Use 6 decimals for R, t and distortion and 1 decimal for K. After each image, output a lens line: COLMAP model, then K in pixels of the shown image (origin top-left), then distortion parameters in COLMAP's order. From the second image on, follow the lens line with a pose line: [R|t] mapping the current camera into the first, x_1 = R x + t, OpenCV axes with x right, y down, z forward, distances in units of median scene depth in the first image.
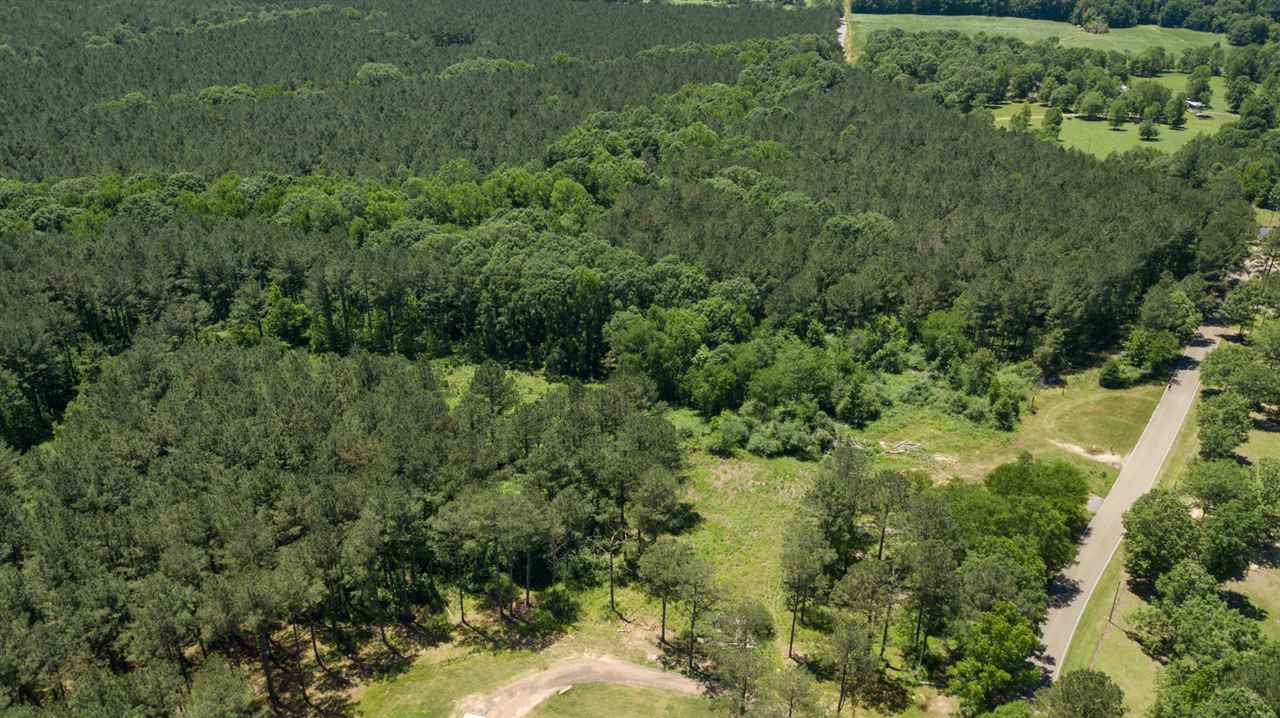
lens RADIAL K [[963.2, 0, 633.2], [0, 963.2, 361.6], [0, 0, 1]] dist [0.013590, 0.006864]
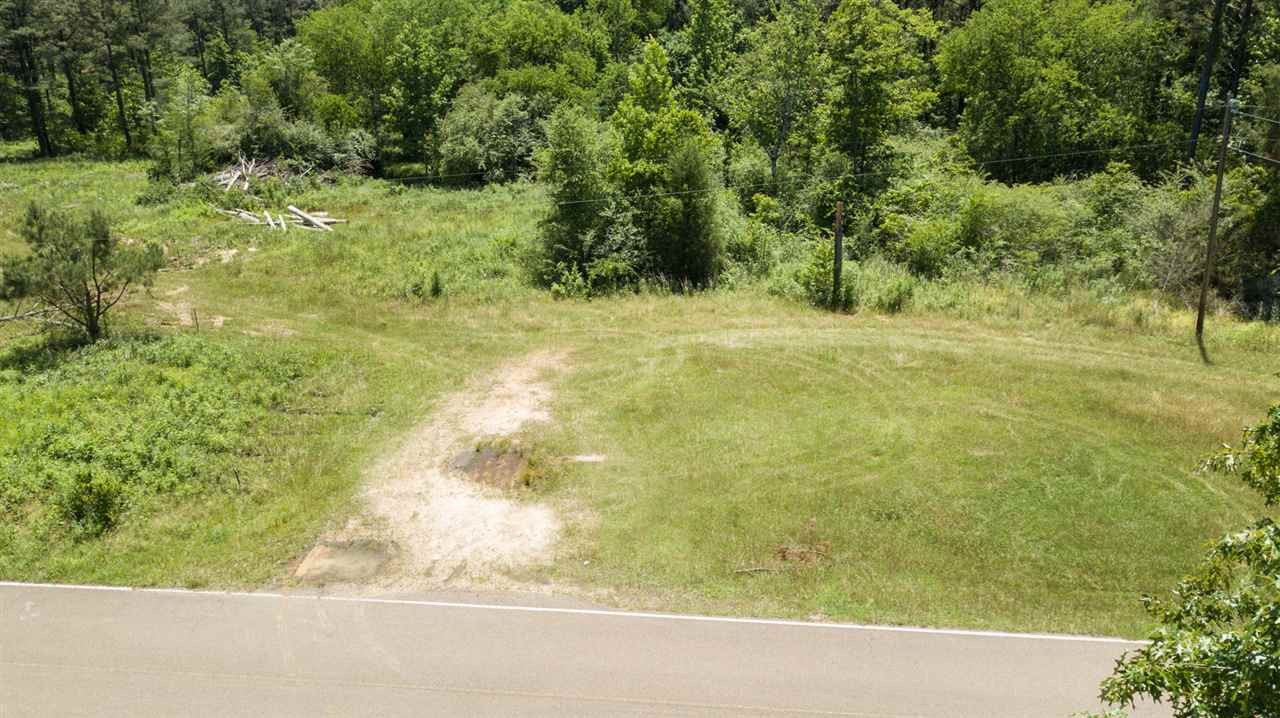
lens RADIAL K [[992.0, 0, 641.7], [0, 992.0, 357.1], [0, 0, 1]] dist [0.097115, -0.156426]
pose [[0.523126, 0.284908, -0.803223, 0.553006], [-0.357804, 0.928805, 0.096421, 0.057541], [0.773509, 0.236956, 0.587824, 0.870936]]
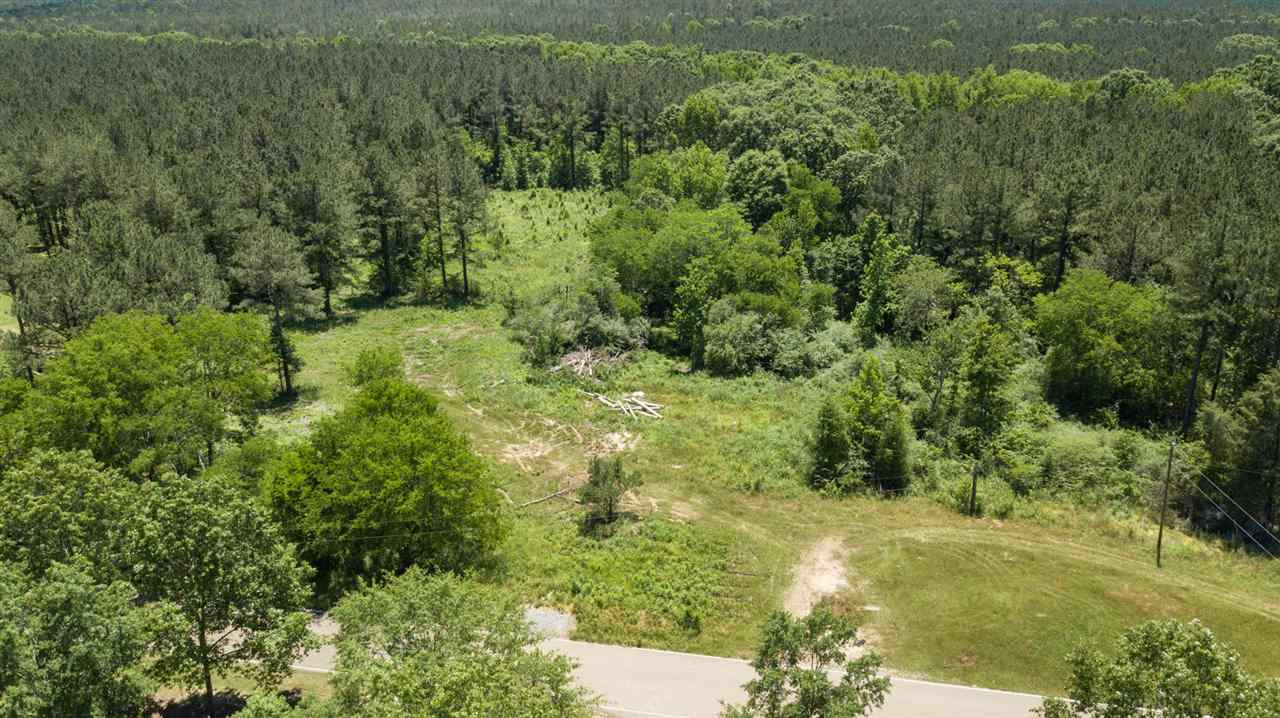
lens RADIAL K [[1001.0, 0, 639.2], [0, 1001.0, 365.0], [0, 0, 1]] dist [0.005682, 0.002004]
pose [[0.438753, 0.310577, -0.843231, 0.655649], [-0.383680, 0.913286, 0.136741, 0.001284], [0.812579, 0.263535, 0.519869, 0.705586]]
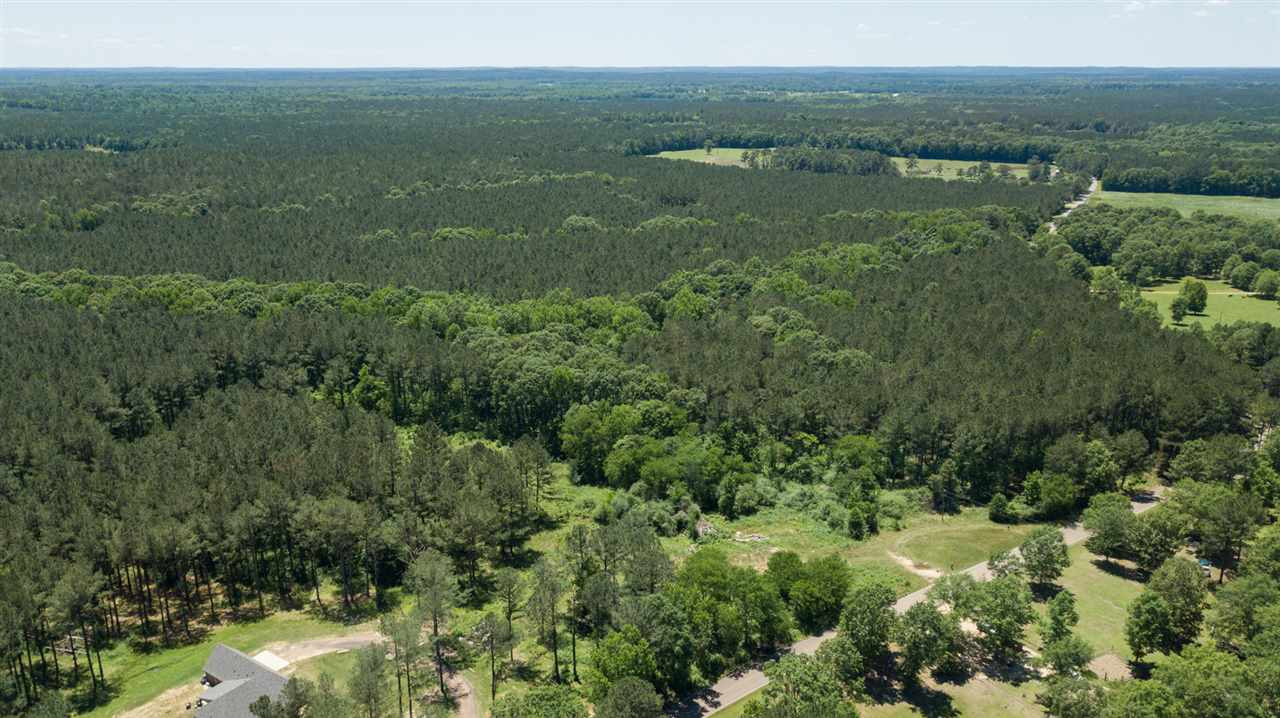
lens RADIAL K [[935.6, 0, 640.0], [0, 935.6, 359.0], [0, 0, 1]] dist [0.056058, -0.086968]
pose [[0.946279, 0.083715, -0.312327, 0.457429], [-0.133788, 0.980714, -0.142479, 0.054493], [0.294375, 0.176611, 0.939229, -0.100906]]
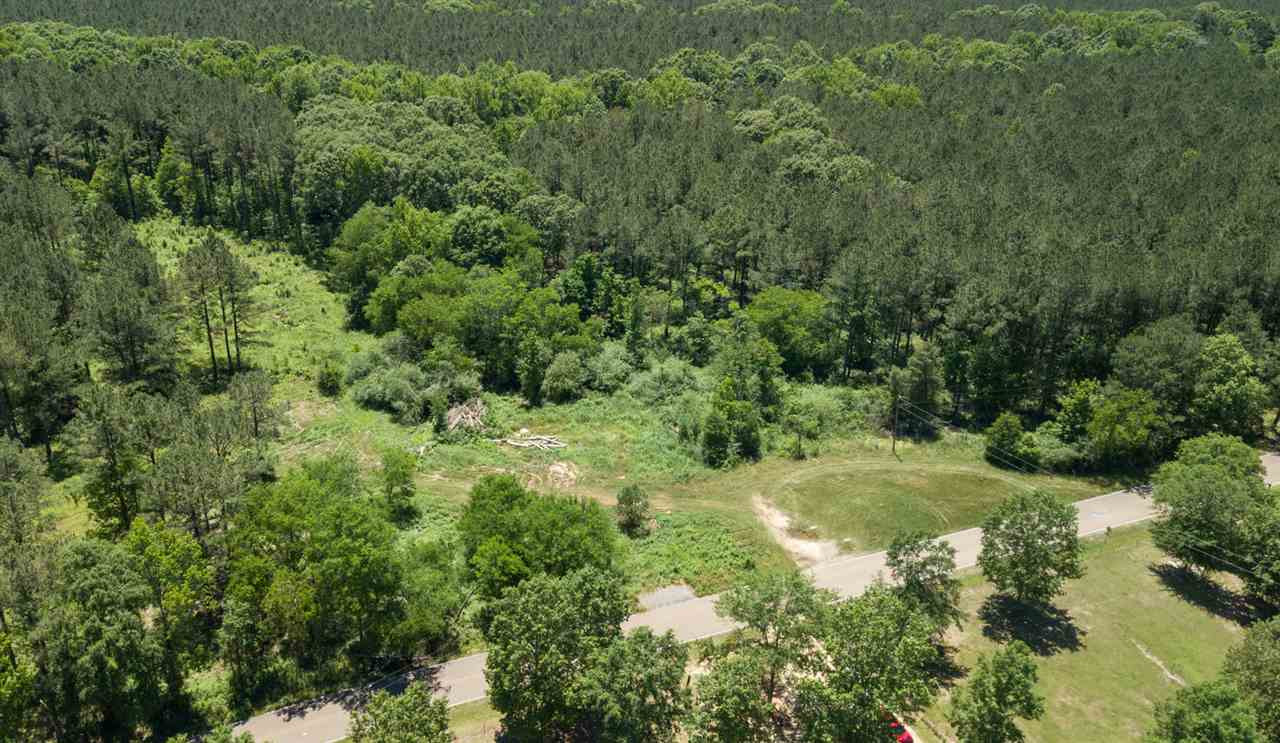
lens RADIAL K [[1035.2, 0, 599.9], [0, 1035.2, 370.6], [0, 0, 1]] dist [0.030982, -0.006327]
pose [[0.866009, 0.225535, -0.446277, 0.584015], [-0.234643, 0.971429, 0.035602, 0.007313], [0.441556, 0.073884, 0.894187, 0.377863]]
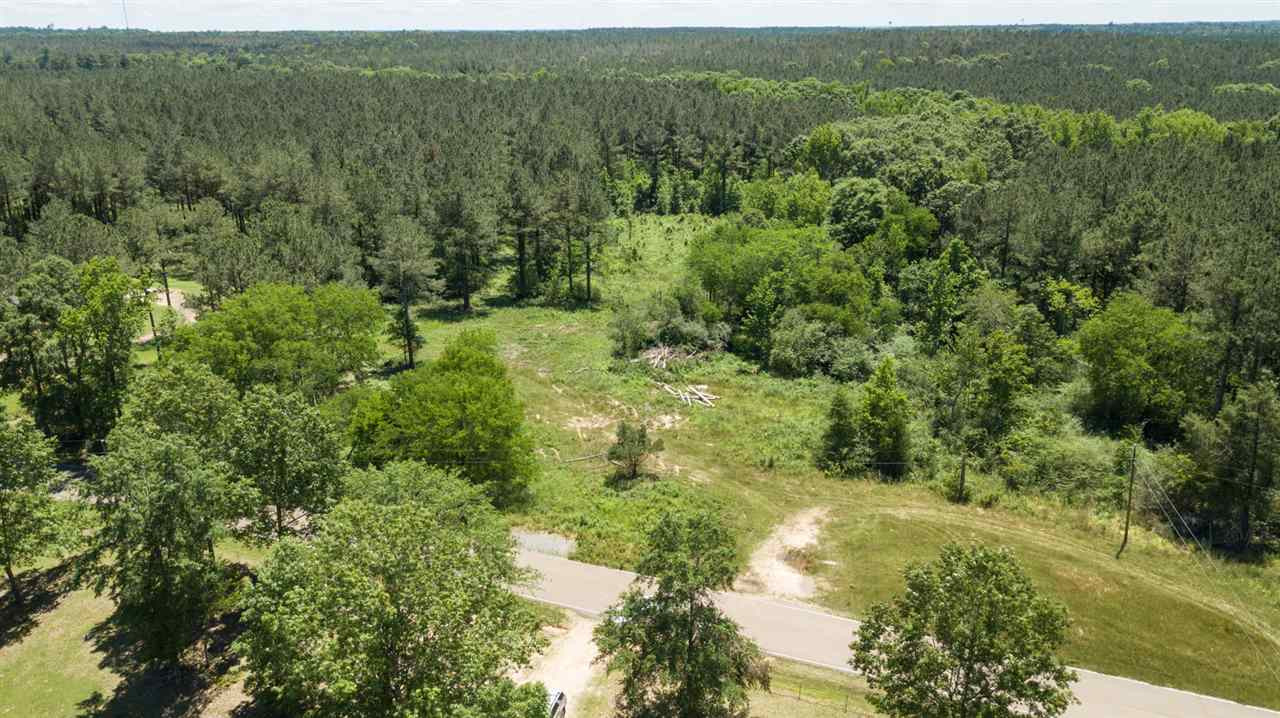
lens RADIAL K [[995.0, 0, 635.6], [0, 995.0, 384.3], [0, 0, 1]] dist [0.003502, -0.001126]
pose [[0.245179, 0.320936, -0.914815, 0.735294], [-0.413677, 0.888033, 0.200671, -0.013778], [0.876789, 0.329238, 0.350491, 0.739704]]
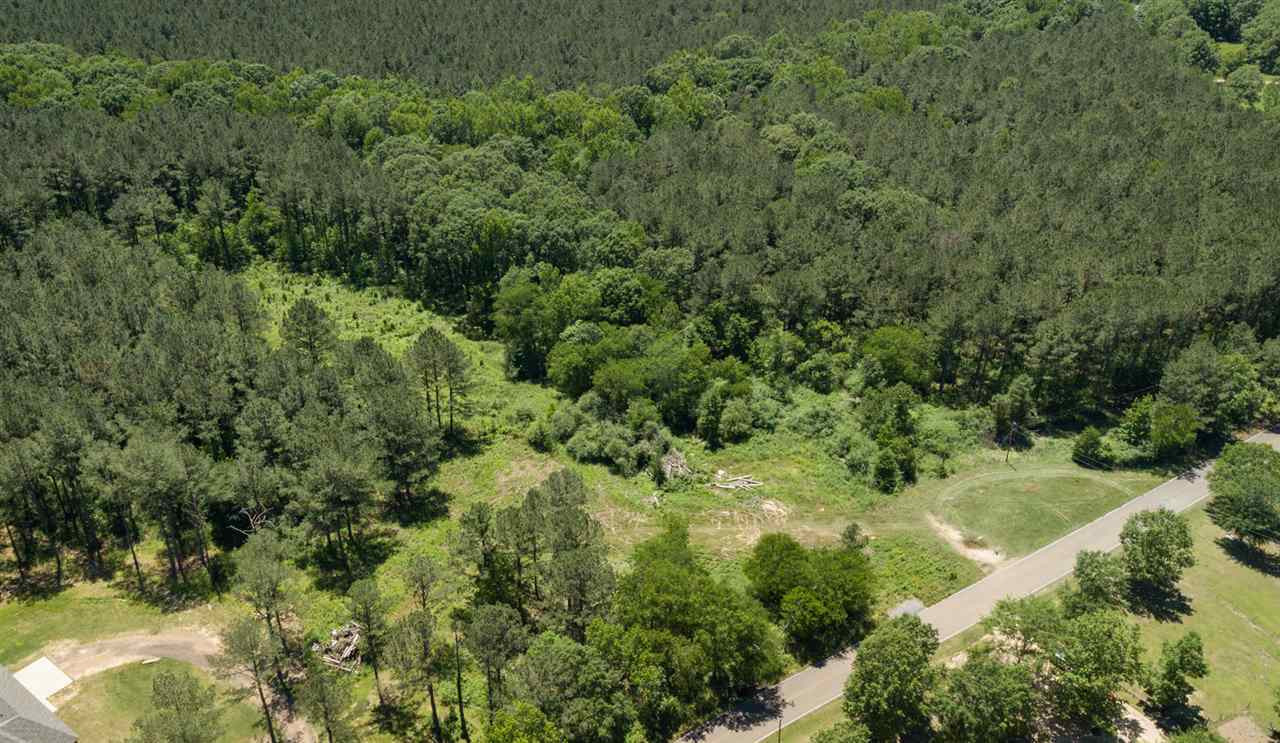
lens RADIAL K [[1015.1, 0, 621.1], [0, 1015.1, 365.1], [0, 0, 1]] dist [0.022041, -0.006449]
pose [[0.934164, 0.179305, -0.308526, 0.412270], [-0.156662, 0.982890, 0.096877, -0.073274], [0.320617, -0.042165, 0.946270, 0.151248]]
